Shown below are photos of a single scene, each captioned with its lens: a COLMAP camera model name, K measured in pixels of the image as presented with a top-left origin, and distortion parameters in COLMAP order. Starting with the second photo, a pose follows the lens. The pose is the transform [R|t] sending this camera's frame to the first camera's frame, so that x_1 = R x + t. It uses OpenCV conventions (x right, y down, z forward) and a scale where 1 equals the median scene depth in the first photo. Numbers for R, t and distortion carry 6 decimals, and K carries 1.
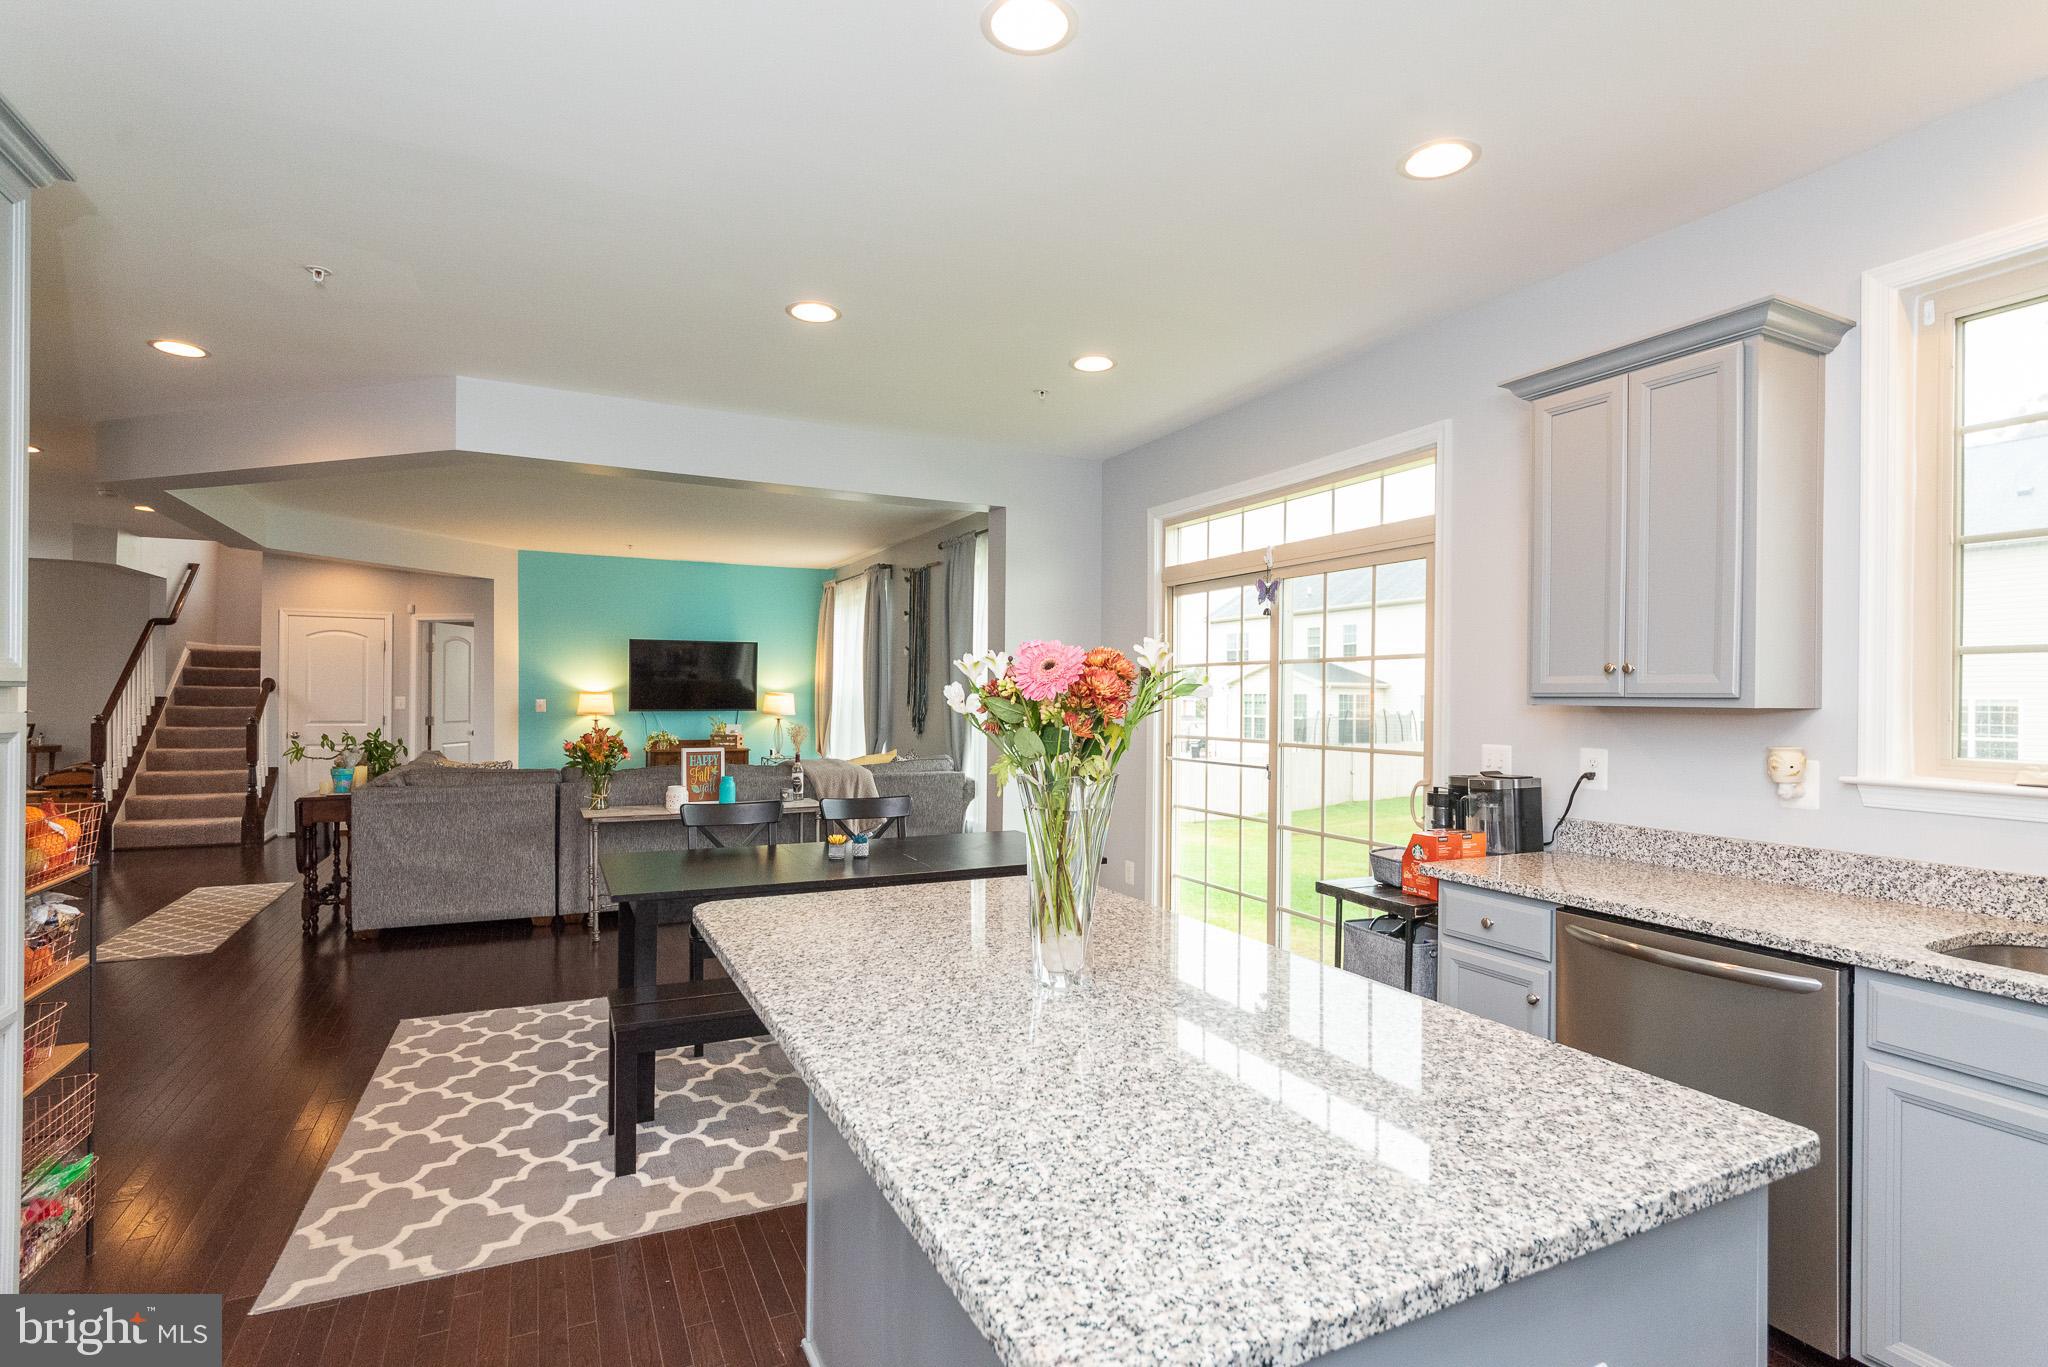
lens RADIAL K [[967.0, 0, 1018.0], [0, 967.0, 688.6], [0, 0, 1]] dist [-0.012337, 0.004826]
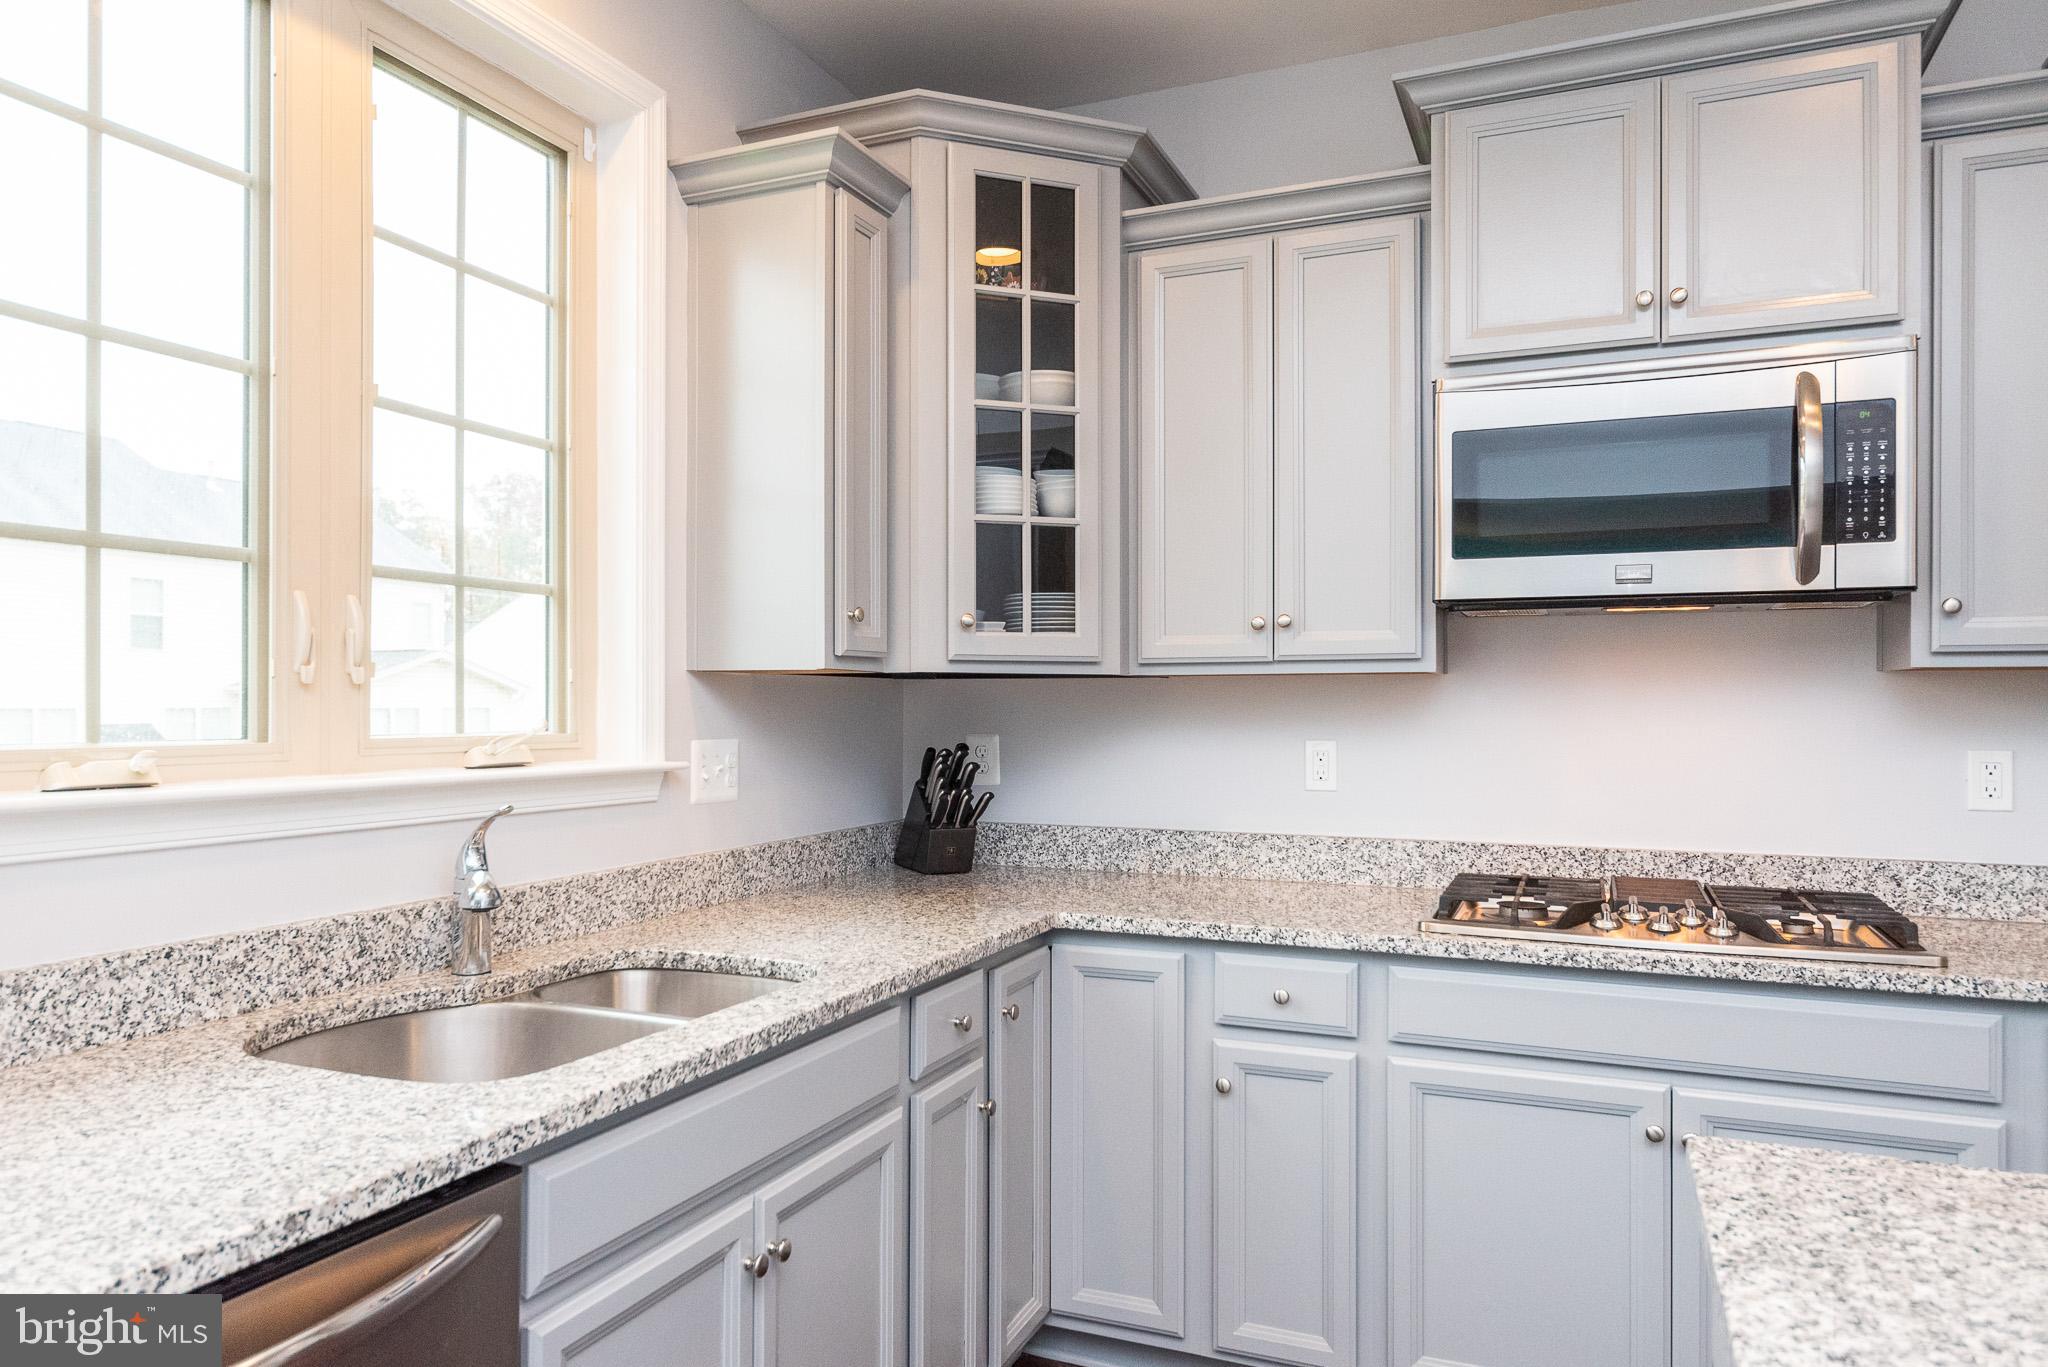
lens RADIAL K [[1323.9, 0, 951.3], [0, 1323.9, 701.8], [0, 0, 1]] dist [-0.003105, -0.005725]
pose [[-0.609000, -0.007980, 0.793130, 0.042133], [-0.015402, 0.999880, -0.001766, 0.011282], [-0.793021, -0.013291, -0.609049, 0.263911]]
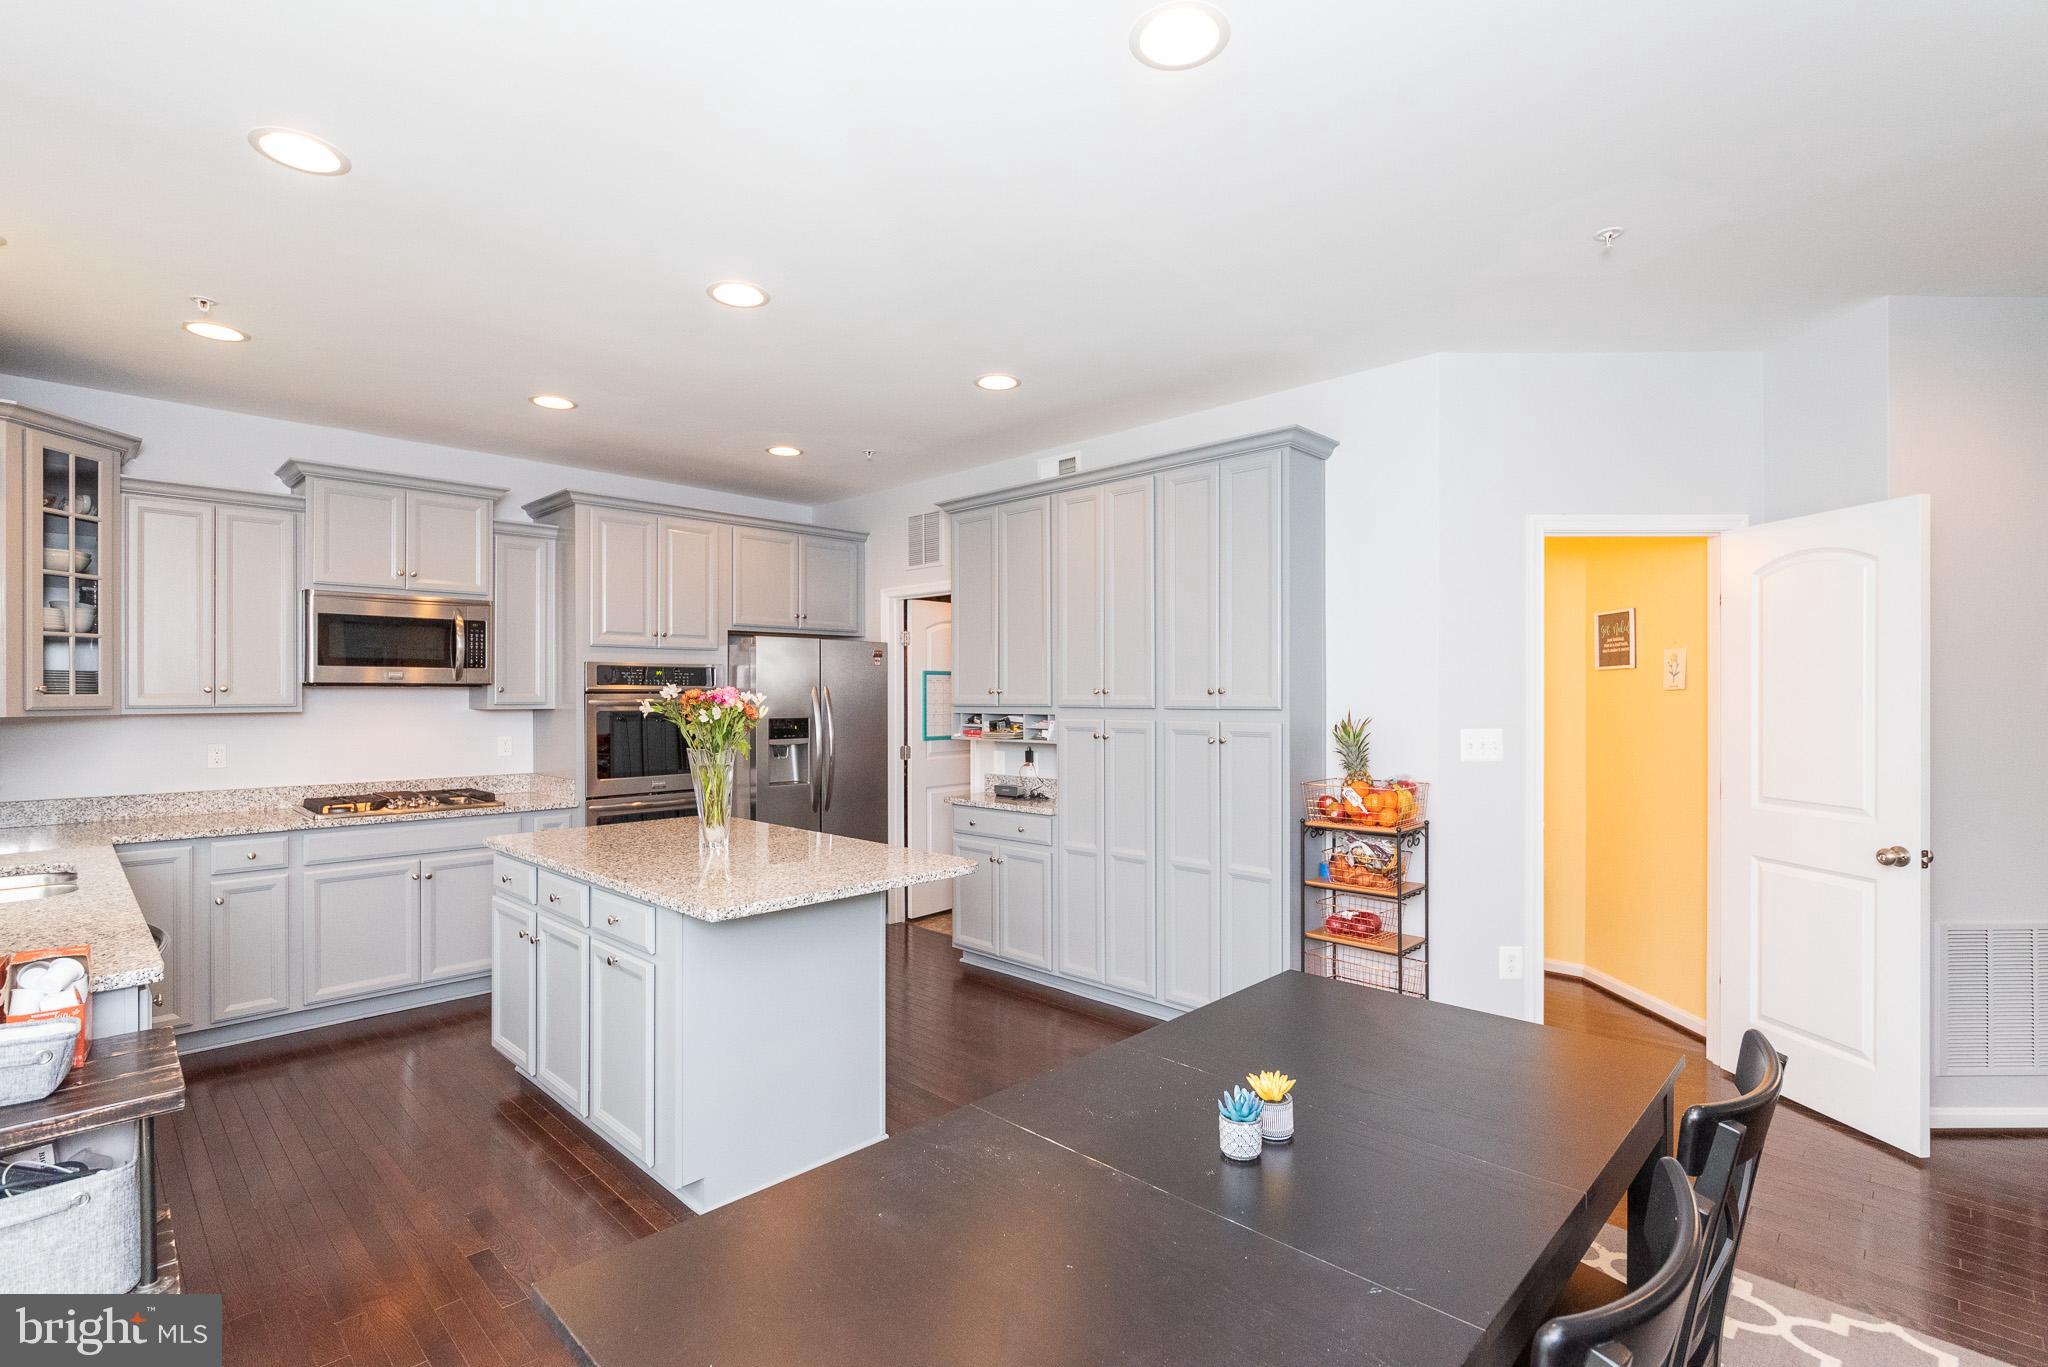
lens RADIAL K [[967.0, 0, 1043.1], [0, 967.0, 695.6], [0, 0, 1]] dist [-0.012337, 0.004826]
pose [[-0.941575, -0.008949, -0.336684, 0.016739], [-0.005262, 0.999916, -0.011864, -0.001990], [0.336761, -0.009399, -0.941543, 0.595470]]
